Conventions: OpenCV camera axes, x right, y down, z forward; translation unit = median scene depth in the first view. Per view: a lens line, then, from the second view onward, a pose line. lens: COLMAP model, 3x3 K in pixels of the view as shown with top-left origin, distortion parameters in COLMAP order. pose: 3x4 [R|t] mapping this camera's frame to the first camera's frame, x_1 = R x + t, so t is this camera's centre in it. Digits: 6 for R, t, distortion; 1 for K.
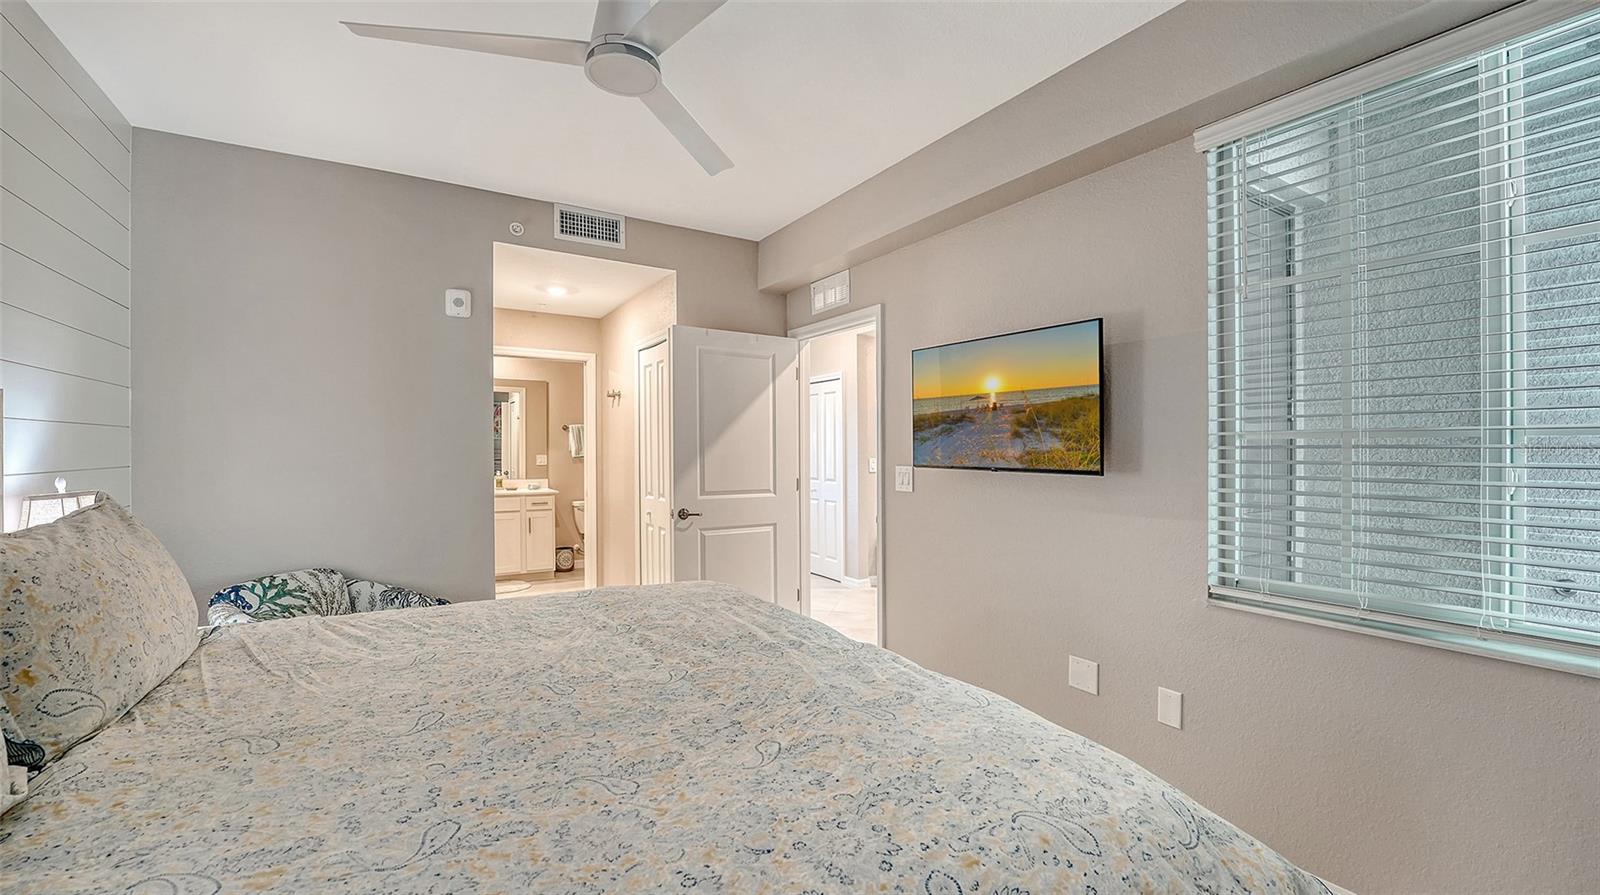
lens RADIAL K [[668.6, 0, 797.8], [0, 668.6, 450.0], [0, 0, 1]] dist [-0.000852, -0.000025]
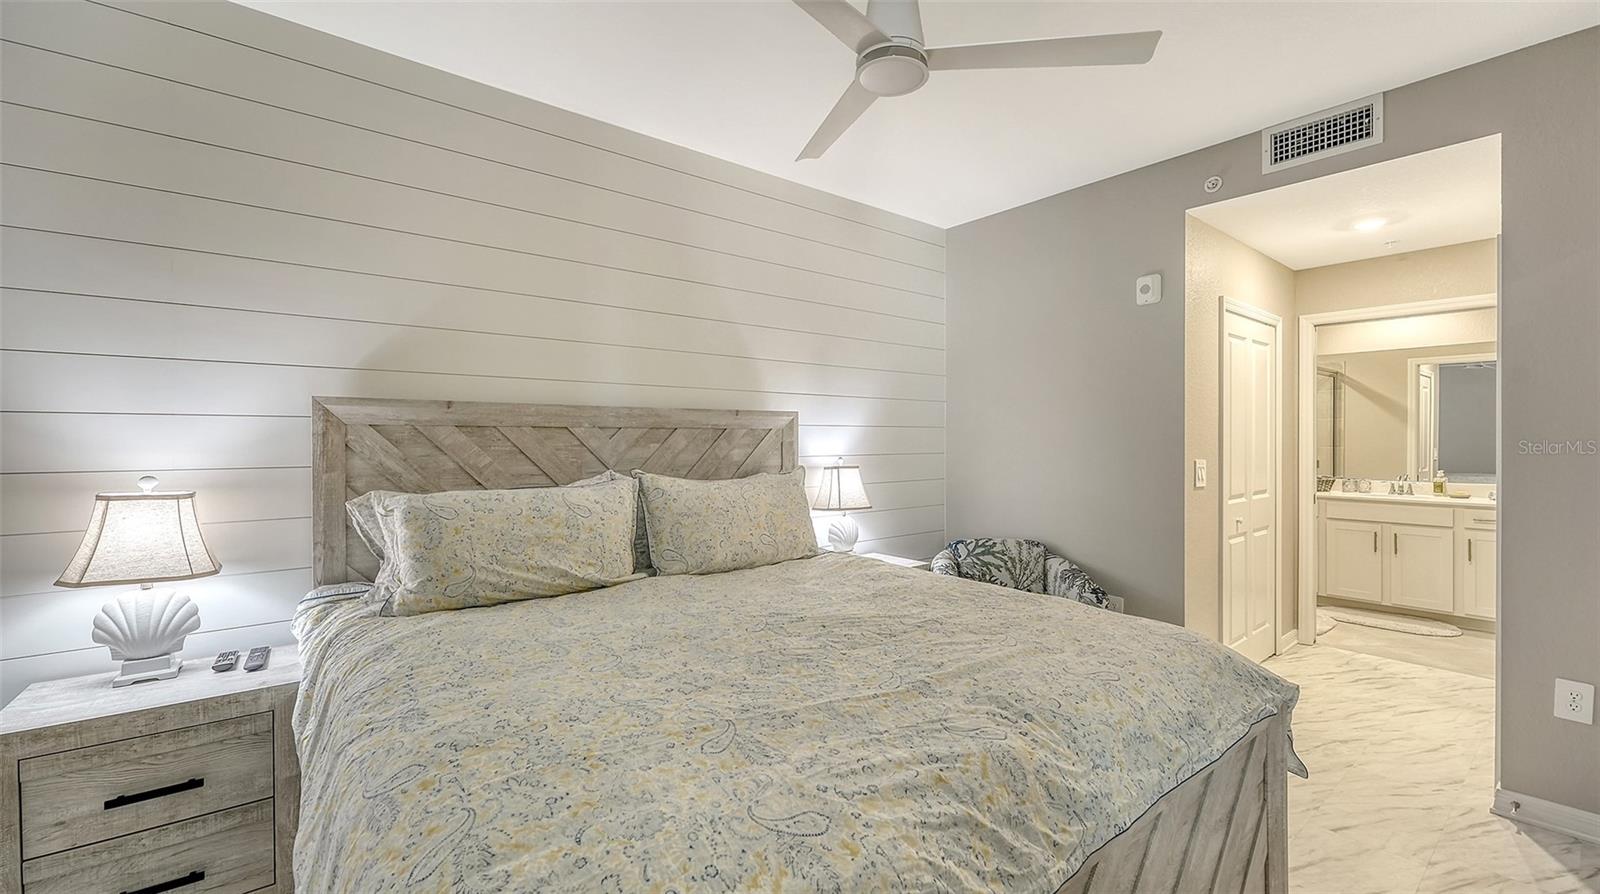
lens RADIAL K [[668.6, 0, 797.8], [0, 668.6, 449.5], [0, 0, 1]] dist [-0.000852, -0.000025]
pose [[0.117440, 0.009873, -0.993031, 0.437015], [-0.000563, 0.999951, 0.009875, 0.000760], [0.993080, -0.000600, 0.117440, 0.436210]]
